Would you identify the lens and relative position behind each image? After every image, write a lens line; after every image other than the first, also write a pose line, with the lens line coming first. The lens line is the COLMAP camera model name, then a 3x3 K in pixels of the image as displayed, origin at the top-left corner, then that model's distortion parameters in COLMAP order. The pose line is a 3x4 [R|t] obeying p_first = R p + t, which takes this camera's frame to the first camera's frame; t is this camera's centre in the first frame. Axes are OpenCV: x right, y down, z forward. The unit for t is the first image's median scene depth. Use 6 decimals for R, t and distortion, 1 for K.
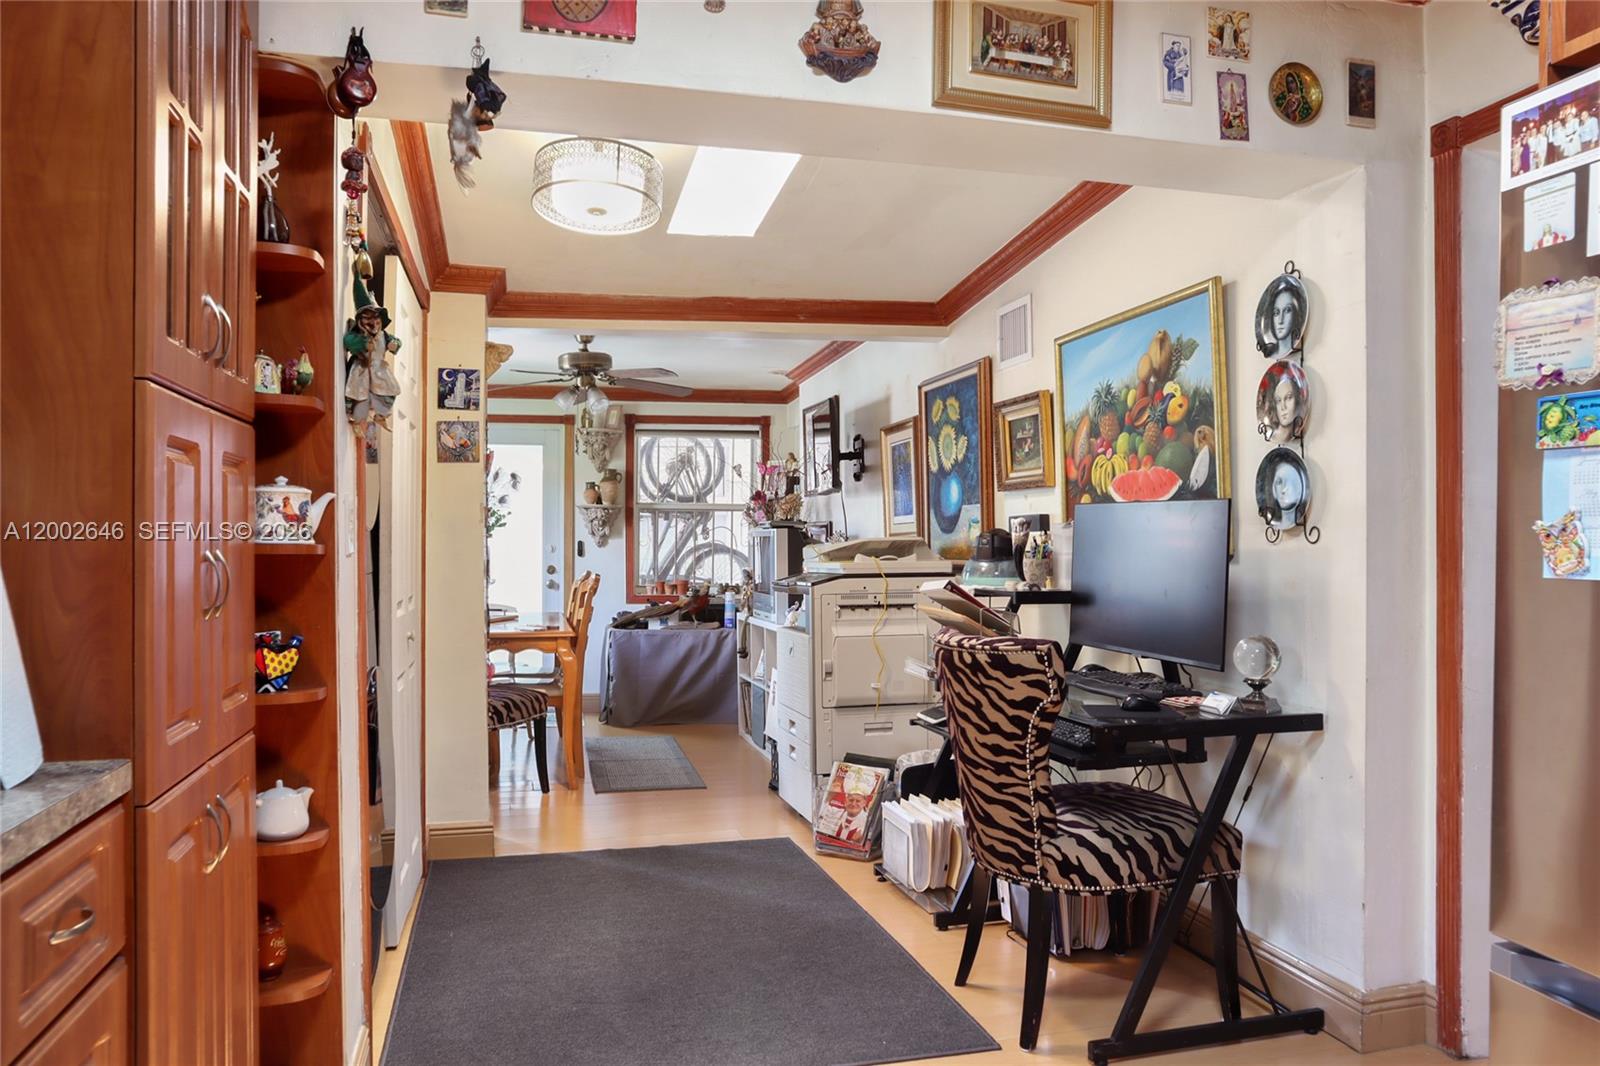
lens RADIAL K [[1117.2, 0, 800.4], [0, 1117.2, 534.3], [0, 0, 1]] dist [-0.089432, 0.007729]
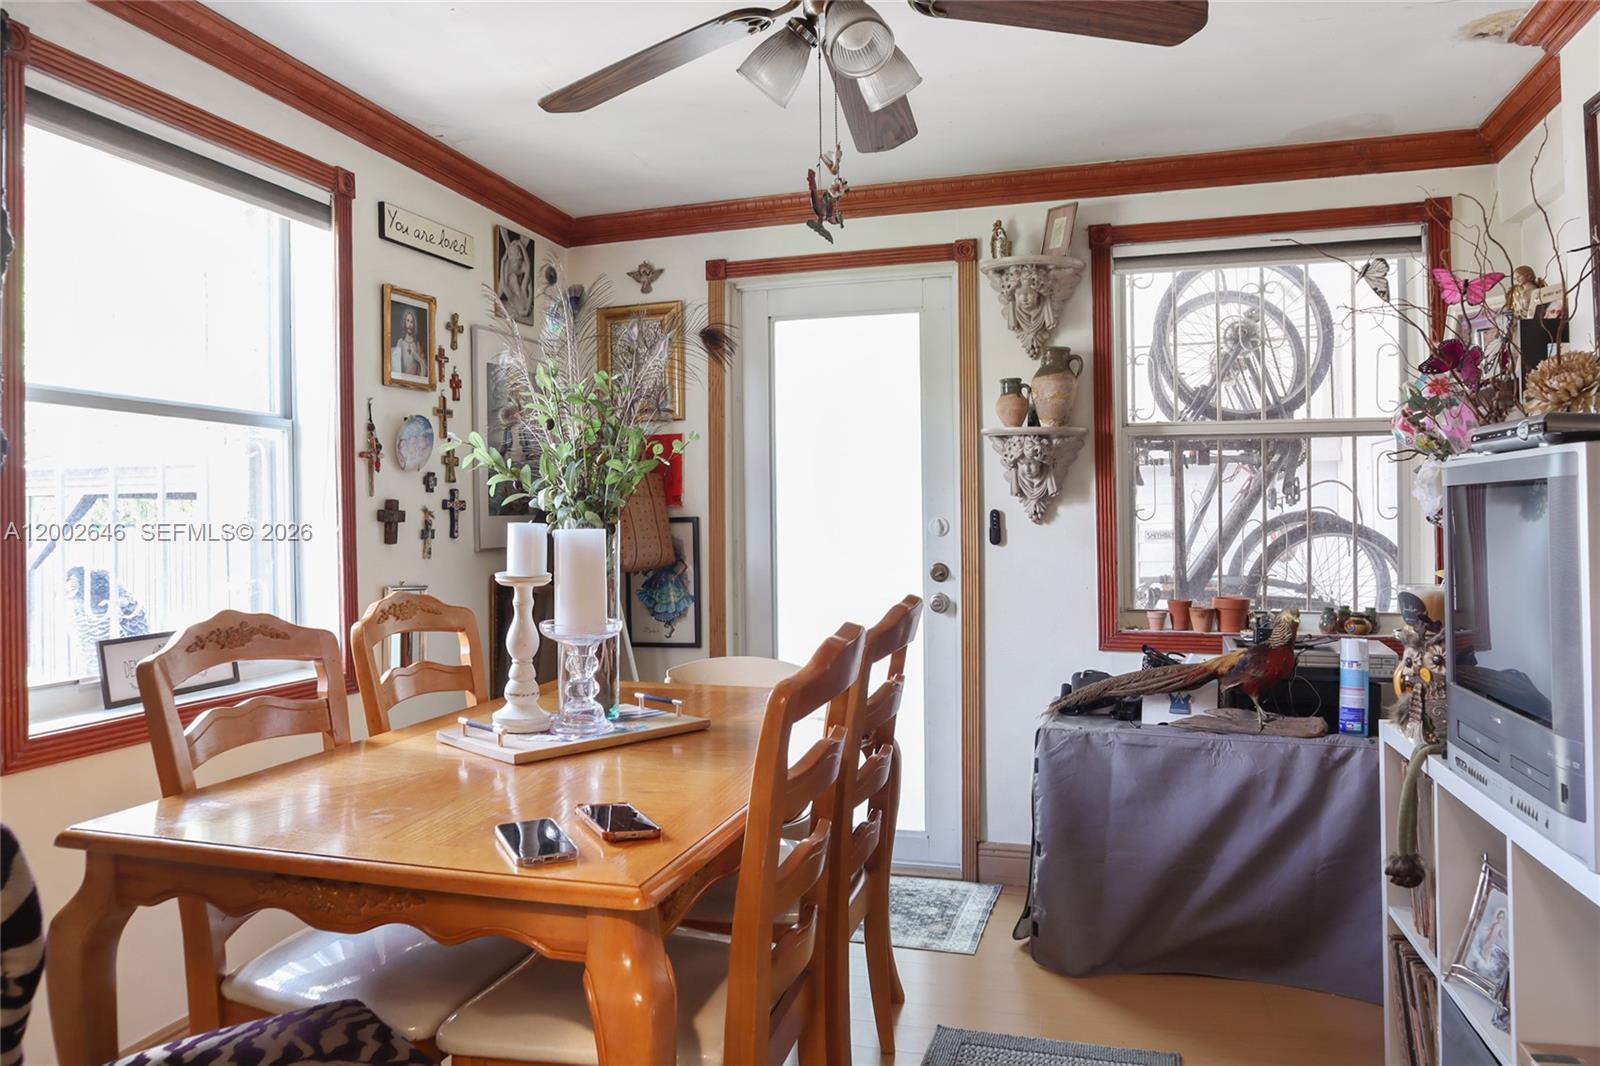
lens RADIAL K [[1117.2, 0, 774.0], [0, 1117.2, 496.6], [0, 0, 1]] dist [-0.089432, 0.007729]
pose [[0.857271, -0.015360, -0.514636, -0.039876], [0.010952, 0.999873, -0.011600, 0.004604], [0.514748, 0.004308, 0.857330, 0.559881]]
